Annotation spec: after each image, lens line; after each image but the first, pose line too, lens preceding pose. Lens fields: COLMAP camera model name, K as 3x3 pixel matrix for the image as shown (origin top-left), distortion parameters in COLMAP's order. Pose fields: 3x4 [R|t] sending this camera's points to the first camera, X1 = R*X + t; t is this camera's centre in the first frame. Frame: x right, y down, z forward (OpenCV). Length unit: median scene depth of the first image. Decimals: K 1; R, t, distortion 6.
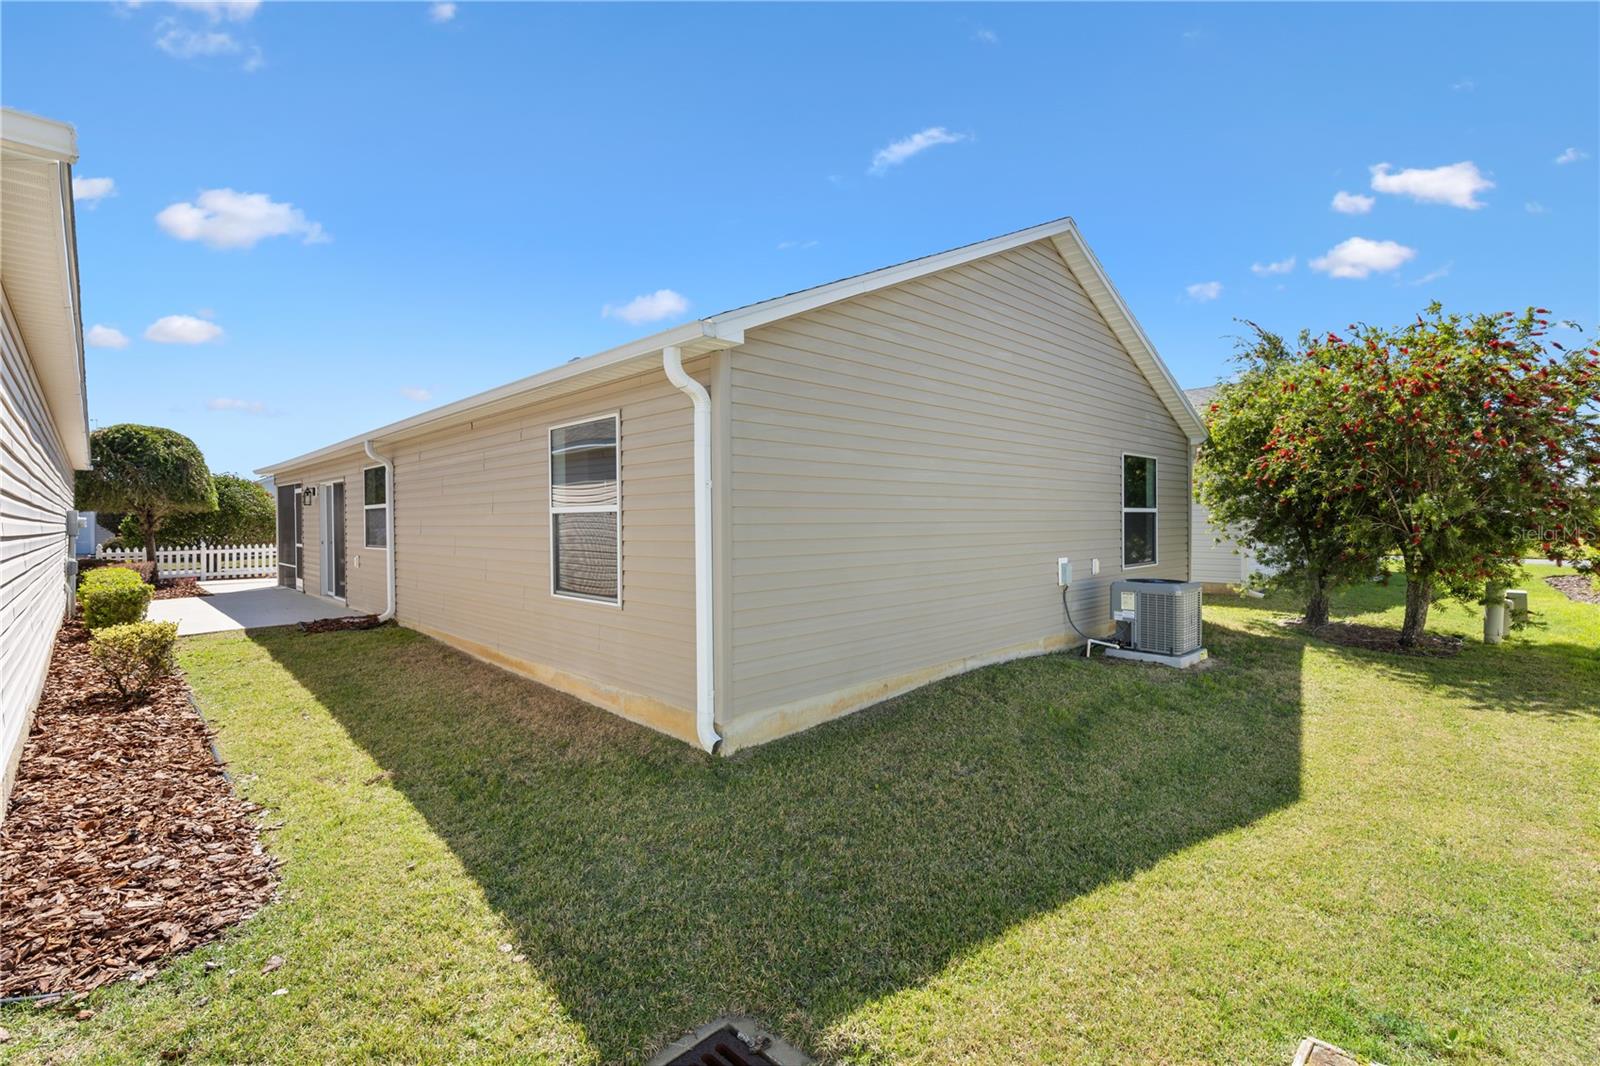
lens RADIAL K [[712.8, 0, 804.8], [0, 712.8, 523.6], [0, 0, 1]] dist [0.008246, 0.000544]
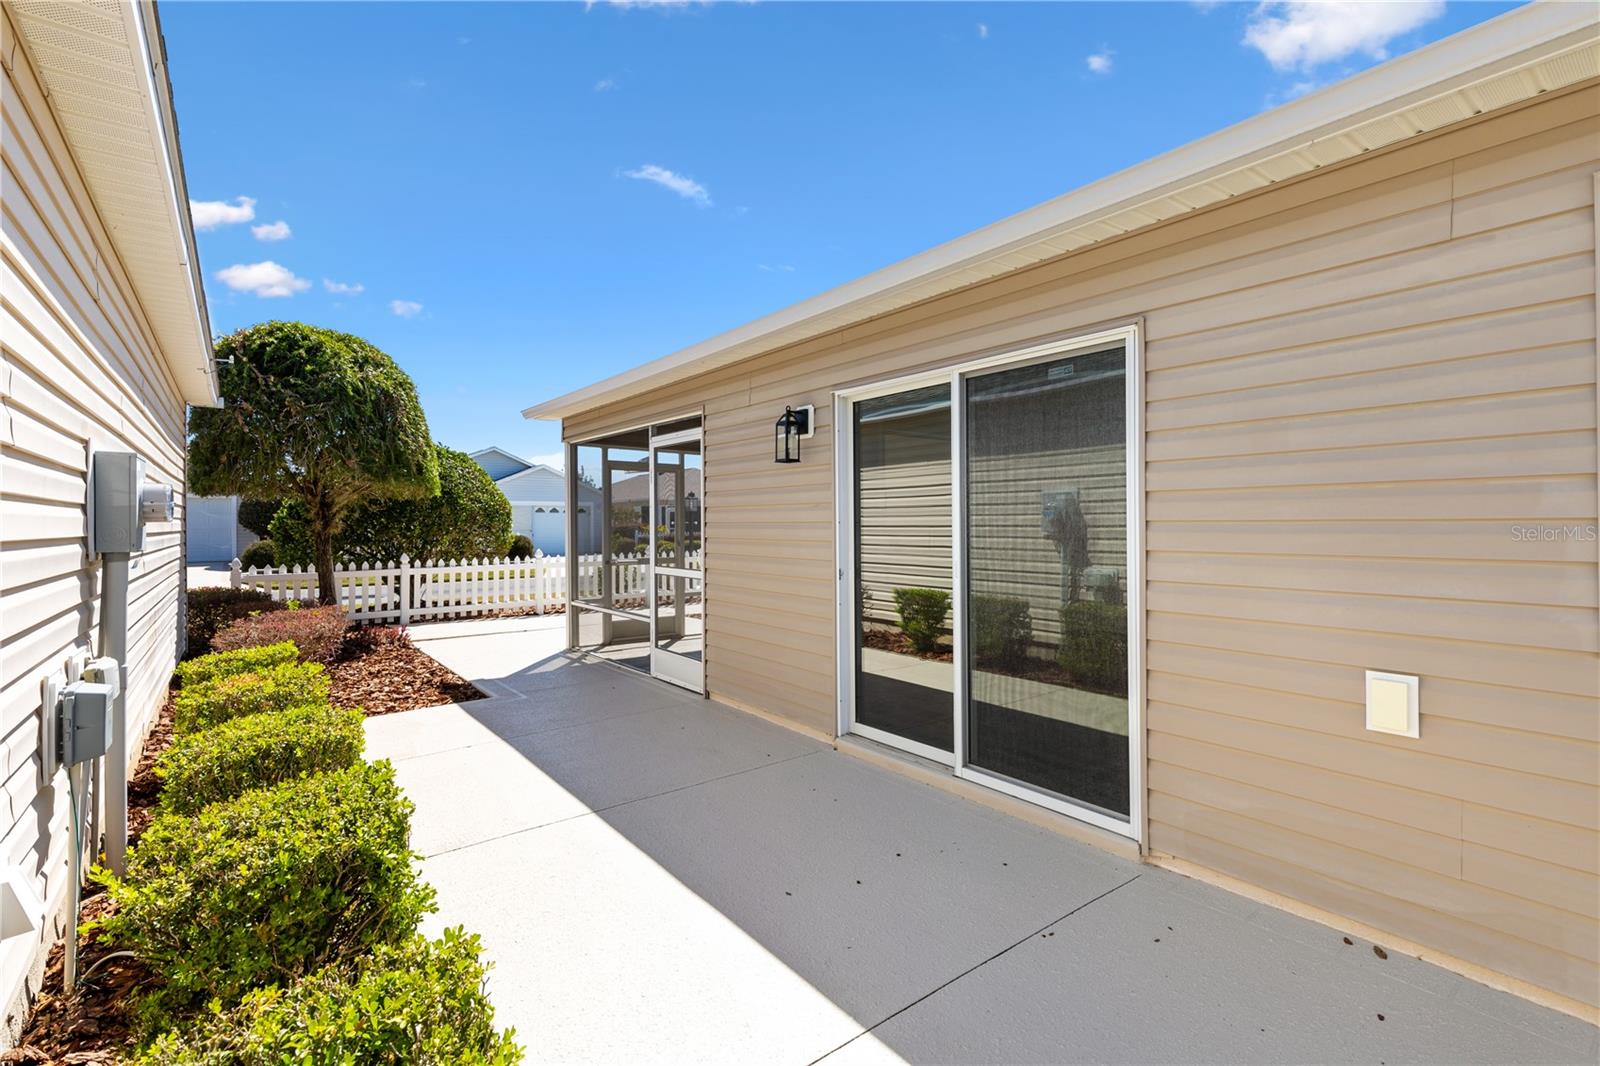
lens RADIAL K [[712.8, 0, 804.8], [0, 712.8, 523.6], [0, 0, 1]] dist [0.008246, 0.000544]
pose [[0.993746, 0.002482, -0.111635, -0.507710], [-0.003198, 0.999975, -0.006242, 0.004725], [0.111617, 0.006560, 0.993730, 0.523513]]
